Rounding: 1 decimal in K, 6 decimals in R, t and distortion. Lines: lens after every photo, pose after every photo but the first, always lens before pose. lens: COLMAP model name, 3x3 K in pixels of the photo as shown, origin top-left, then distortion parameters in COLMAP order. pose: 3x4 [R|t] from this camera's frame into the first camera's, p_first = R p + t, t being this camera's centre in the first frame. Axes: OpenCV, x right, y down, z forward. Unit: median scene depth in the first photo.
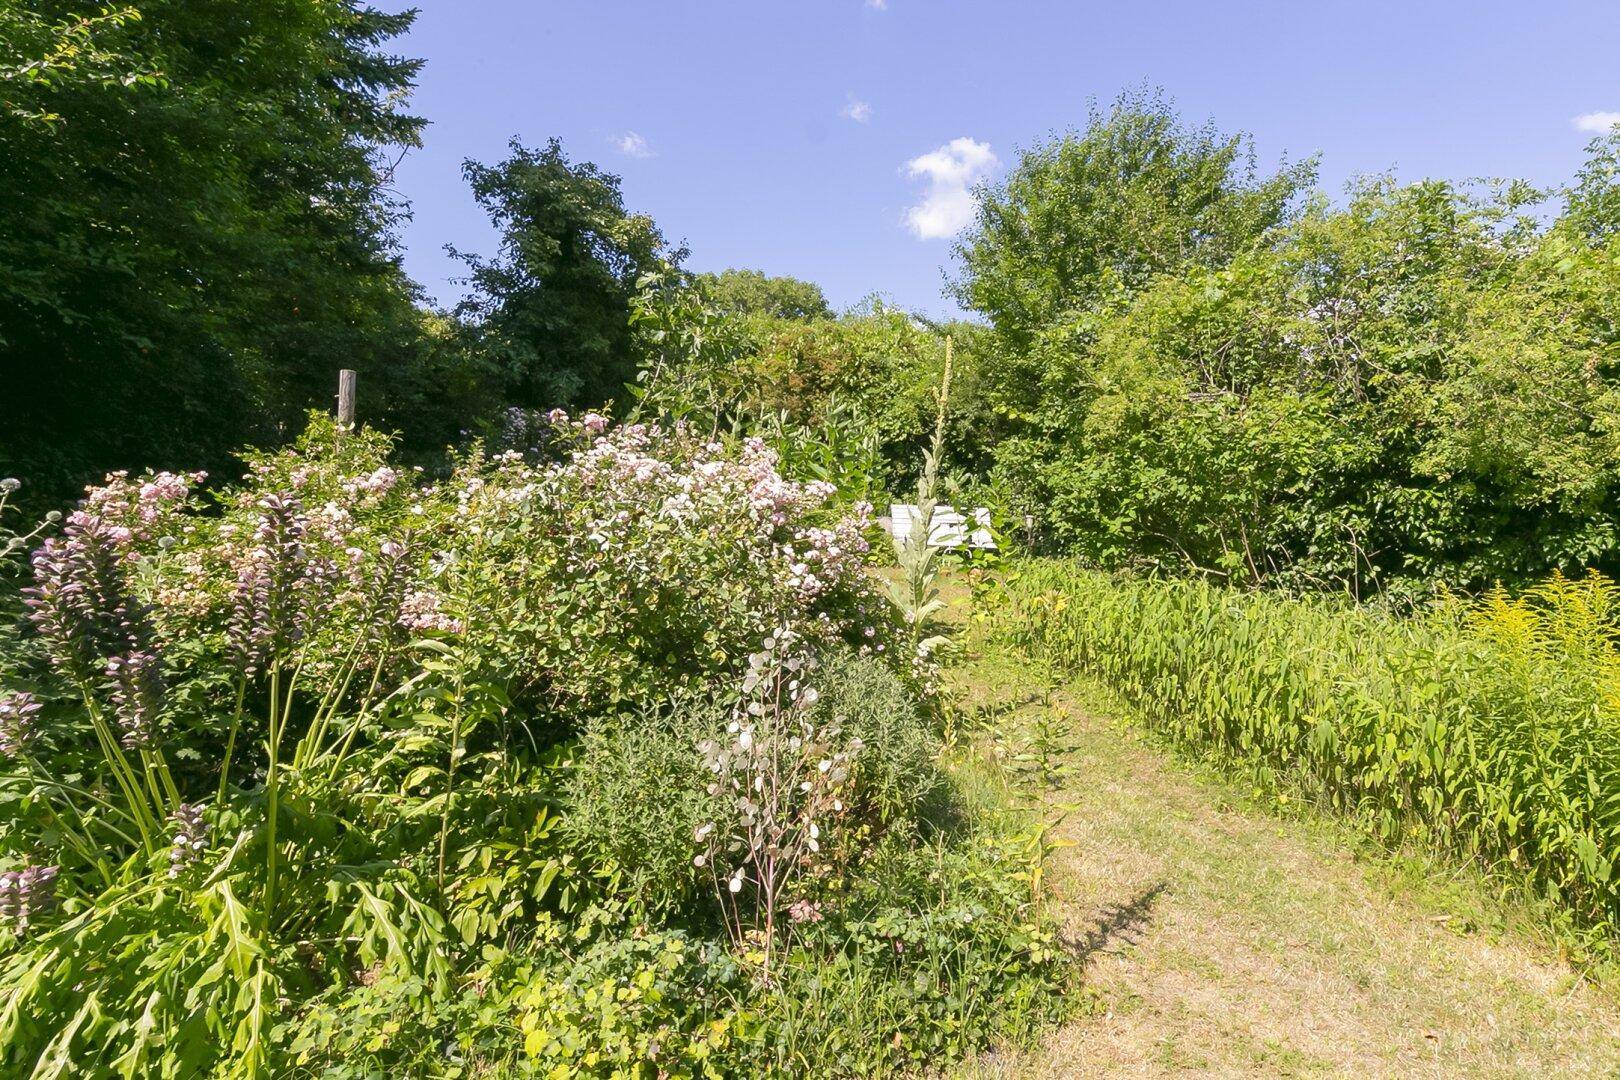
lens RADIAL K [[706.6, 0, 806.4], [0, 706.6, 557.0], [0, 0, 1]] dist [-0.000027, -0.000314]
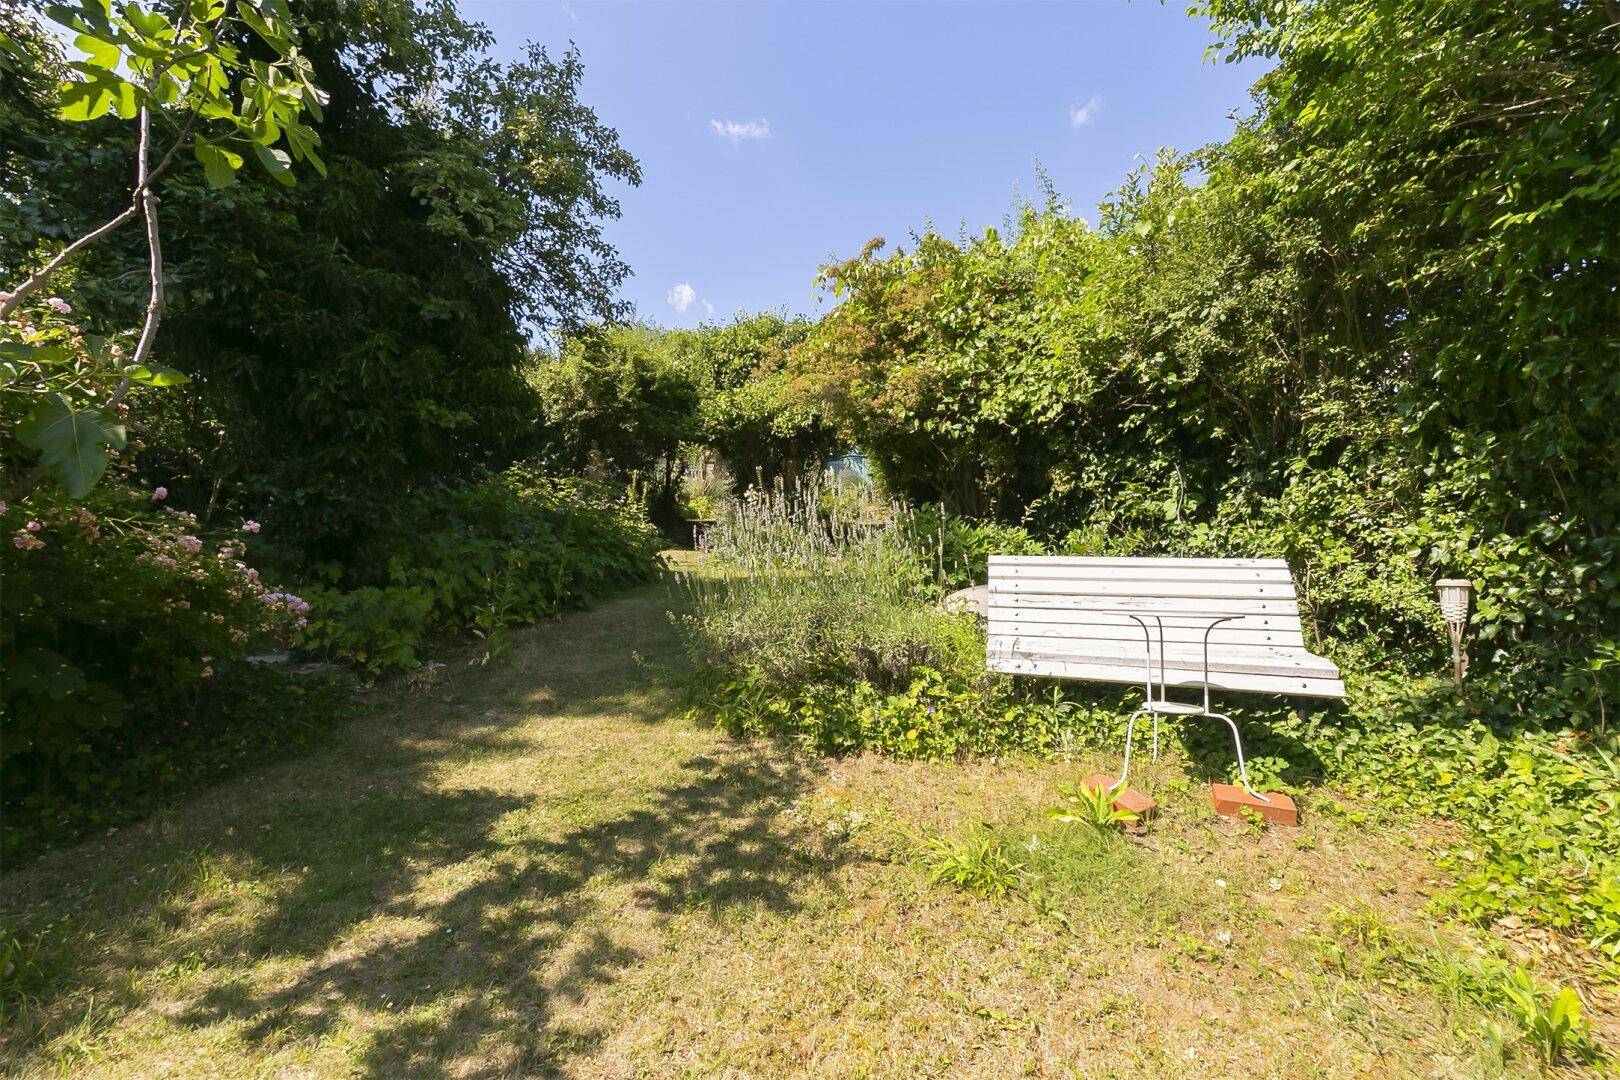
lens RADIAL K [[706.6, 0, 806.4], [0, 706.6, 557.0], [0, 0, 1]] dist [-0.000027, -0.000314]
pose [[0.955747, -0.021861, -0.293375, 0.113248], [0.000549, 0.997366, -0.072529, -0.037364], [0.294188, 0.069159, 0.953242, 0.502788]]
